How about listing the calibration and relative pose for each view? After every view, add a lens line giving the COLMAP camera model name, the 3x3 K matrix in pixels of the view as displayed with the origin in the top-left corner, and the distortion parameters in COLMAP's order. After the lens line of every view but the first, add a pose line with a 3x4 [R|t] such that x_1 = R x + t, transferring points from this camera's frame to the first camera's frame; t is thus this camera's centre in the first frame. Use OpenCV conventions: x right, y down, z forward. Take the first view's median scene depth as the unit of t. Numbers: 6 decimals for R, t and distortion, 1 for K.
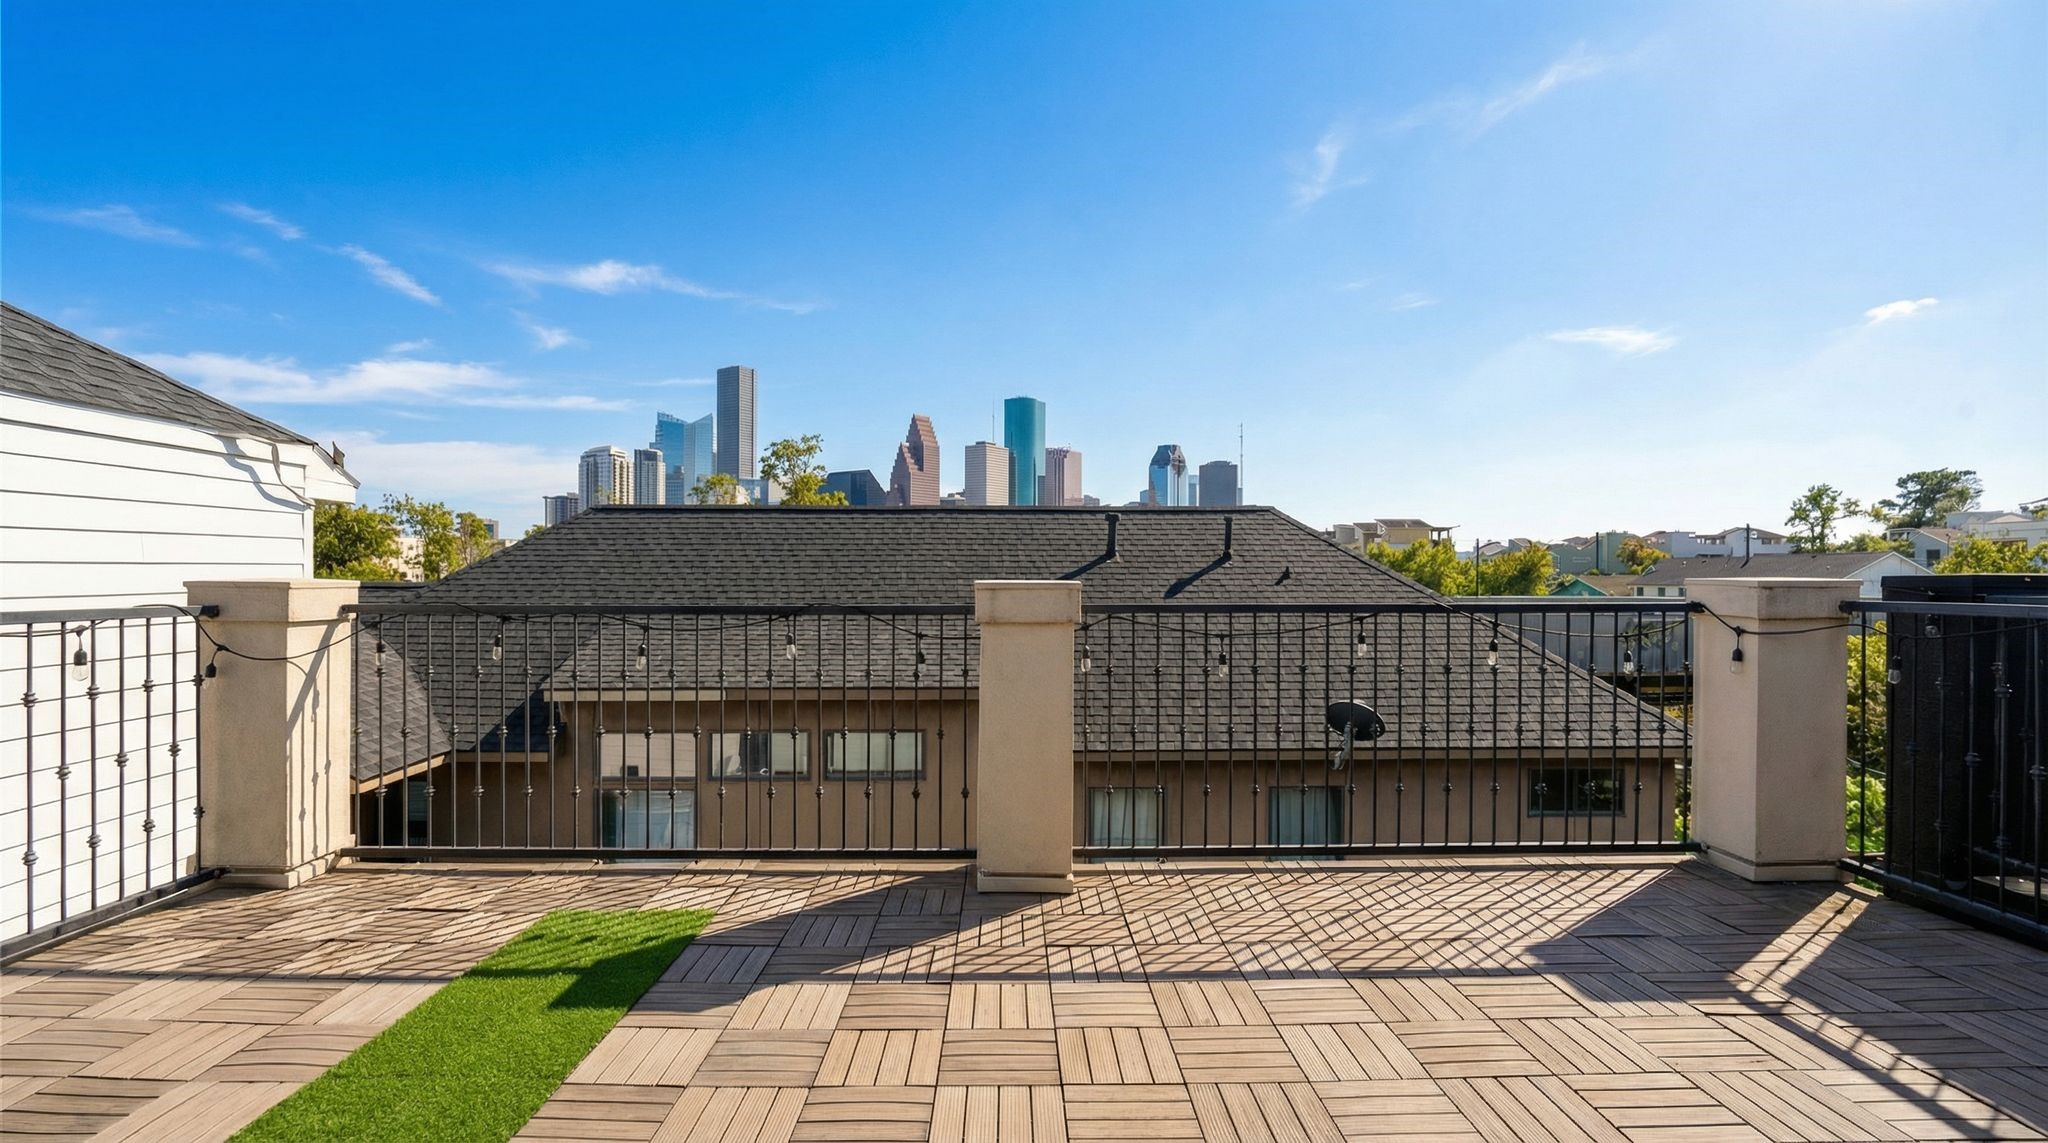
lens RADIAL K [[963.3, 0, 1024.0], [0, 963.3, 571.5], [0, 0, 1]] dist [-0.003184, -0.000386]
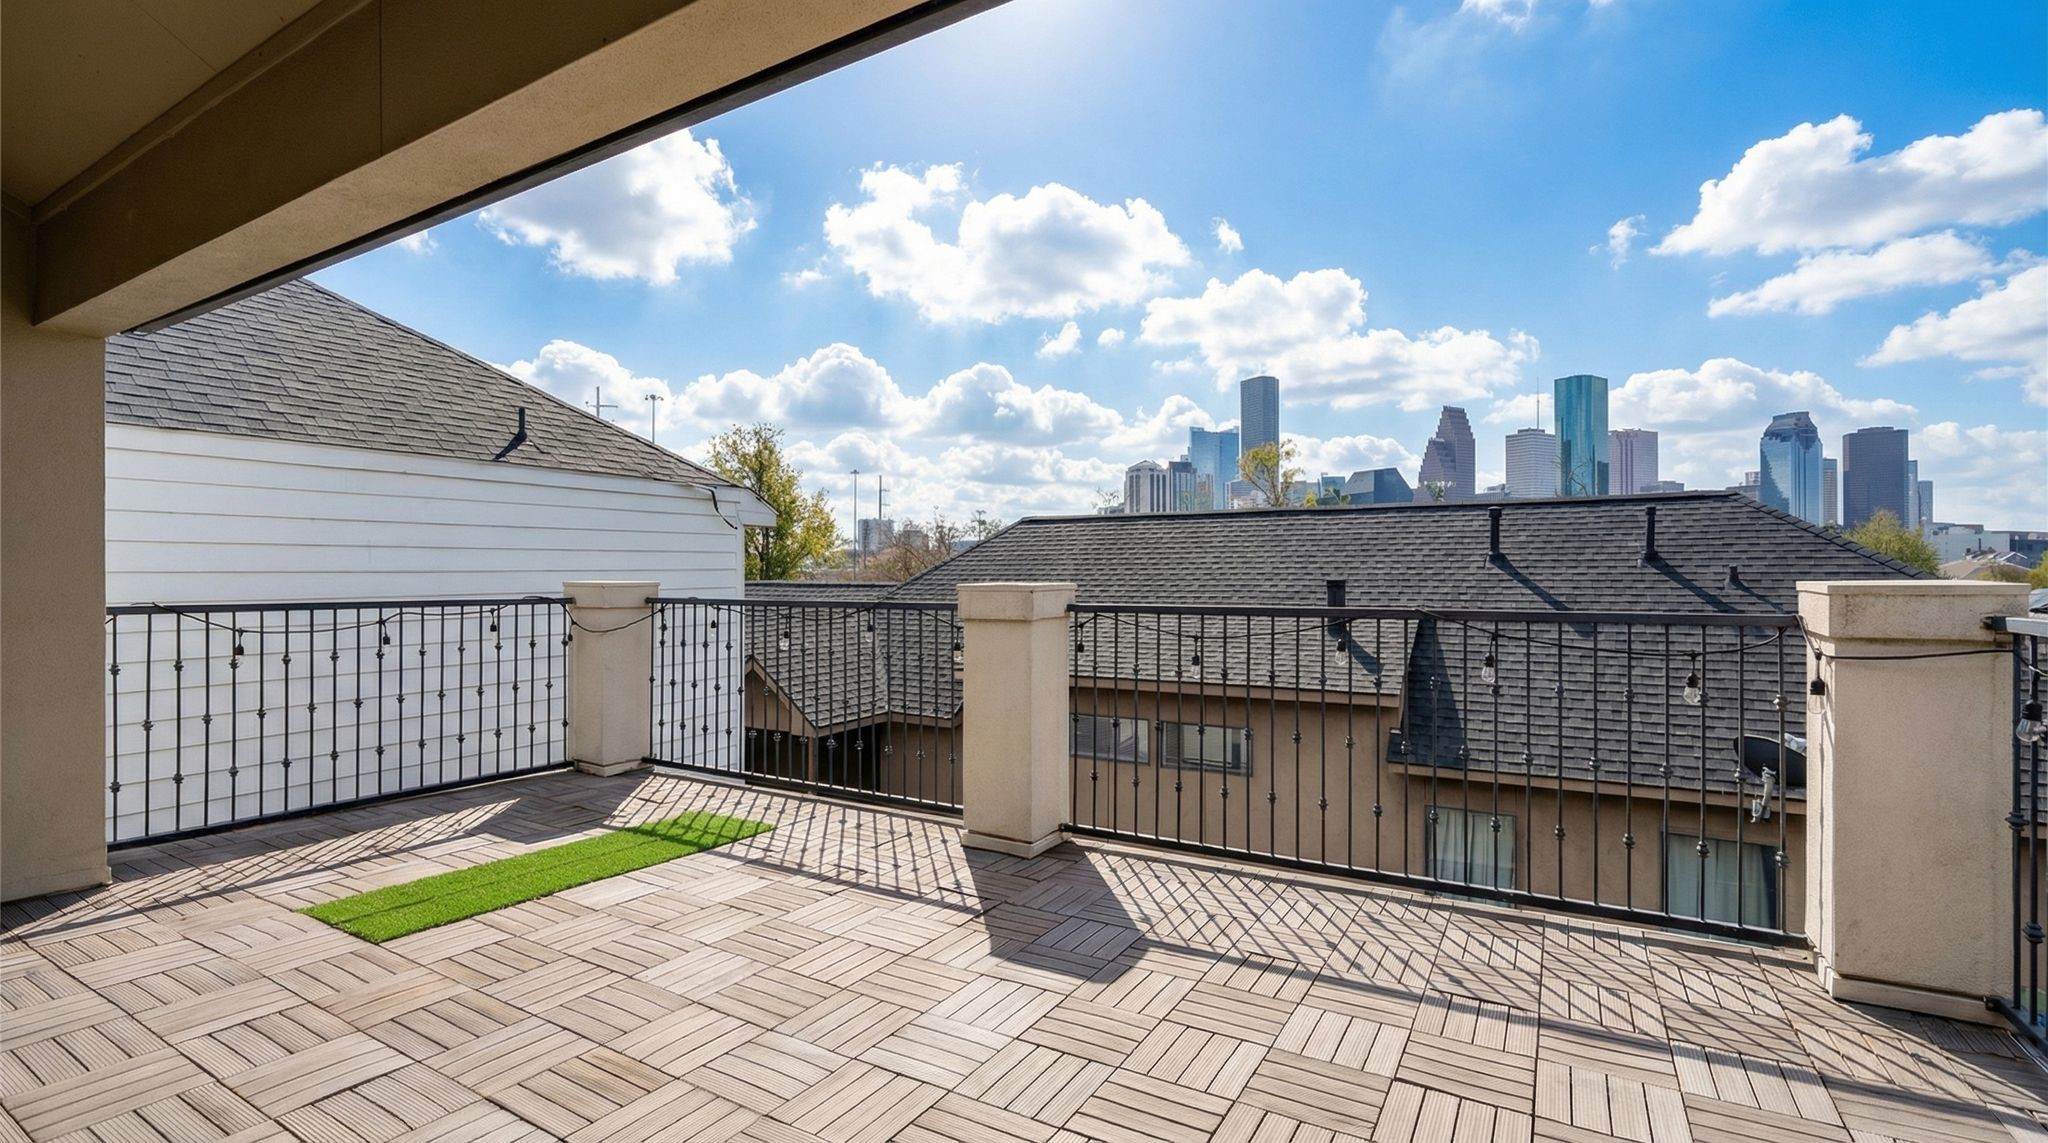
lens RADIAL K [[963.3, 0, 1024.0], [0, 963.3, 571.5], [0, 0, 1]] dist [-0.003184, -0.000386]
pose [[0.843800, -0.005520, -0.536630, 0.243243], [0.003912, 0.999984, -0.004136, 0.000389], [0.536644, 0.001390, 0.843807, 0.018711]]
